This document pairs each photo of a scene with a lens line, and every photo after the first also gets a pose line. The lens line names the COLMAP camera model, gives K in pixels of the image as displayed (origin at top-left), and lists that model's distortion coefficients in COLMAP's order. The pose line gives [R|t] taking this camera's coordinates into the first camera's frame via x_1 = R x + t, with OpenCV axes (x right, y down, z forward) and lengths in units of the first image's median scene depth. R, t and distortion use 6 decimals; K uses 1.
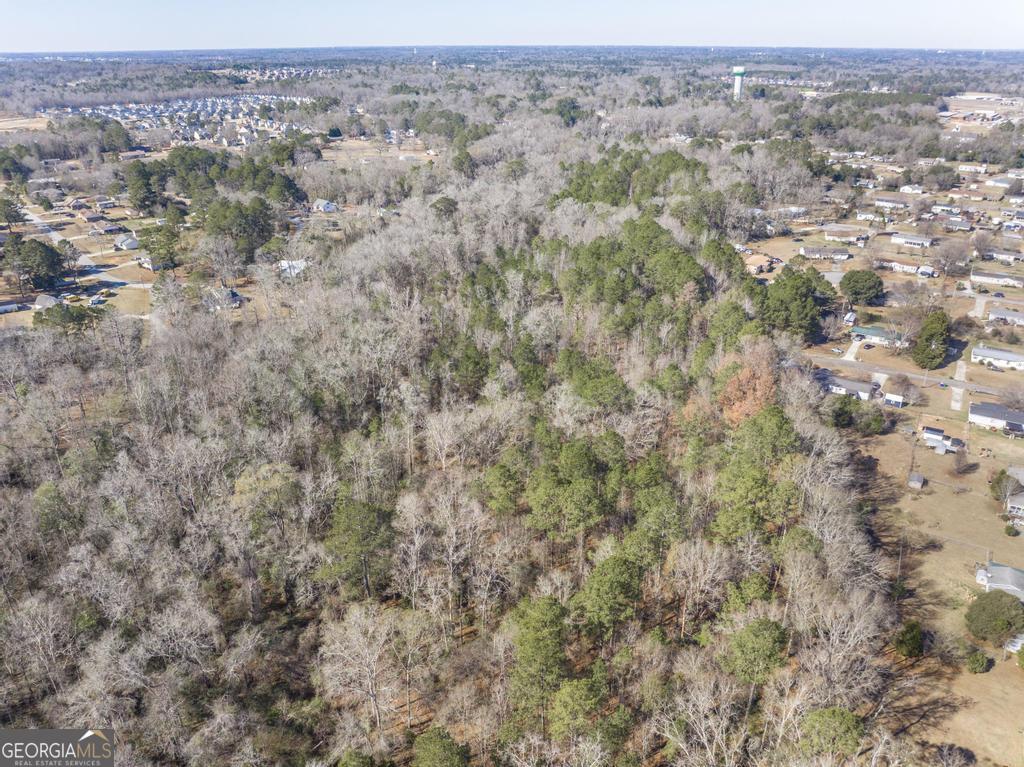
lens RADIAL K [[731.3, 0, 515.5], [0, 731.3, 392.4], [0, 0, 1]] dist [-0.062460, 0.040301]
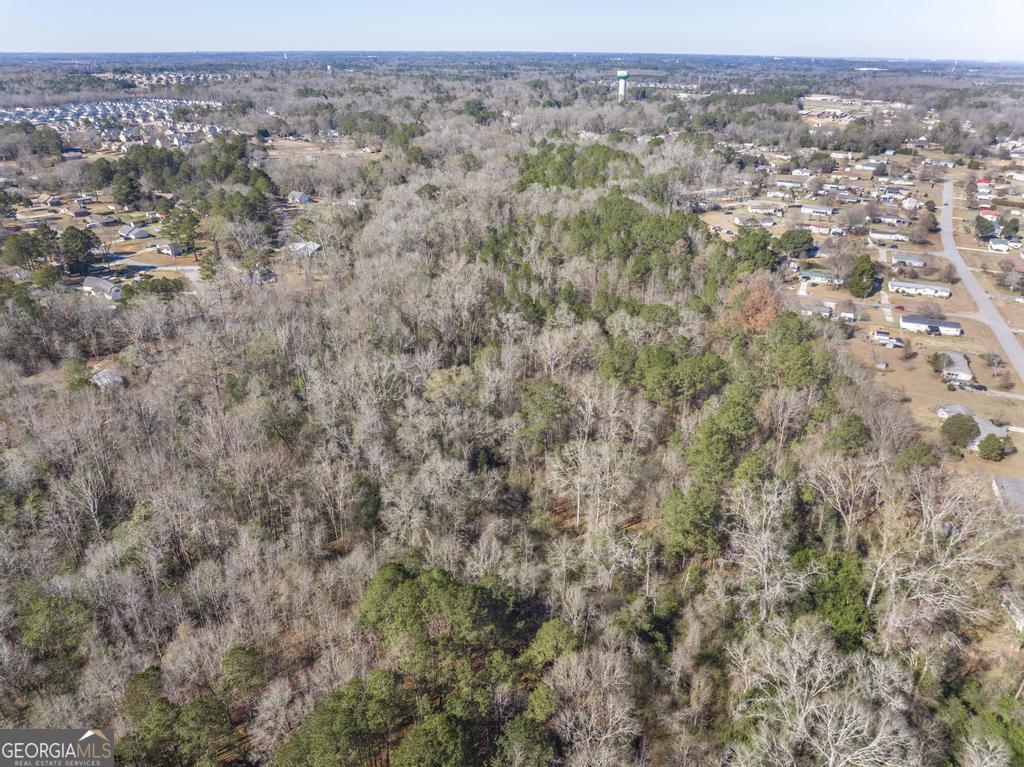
lens RADIAL K [[731.3, 0, 505.6], [0, 731.3, 380.1], [0, 0, 1]] dist [-0.062460, 0.040301]
pose [[0.985308, -0.062410, 0.158974, -0.150925], [0.065669, 0.997724, -0.015329, 0.049979], [-0.157655, 0.025544, 0.987164, -0.104000]]
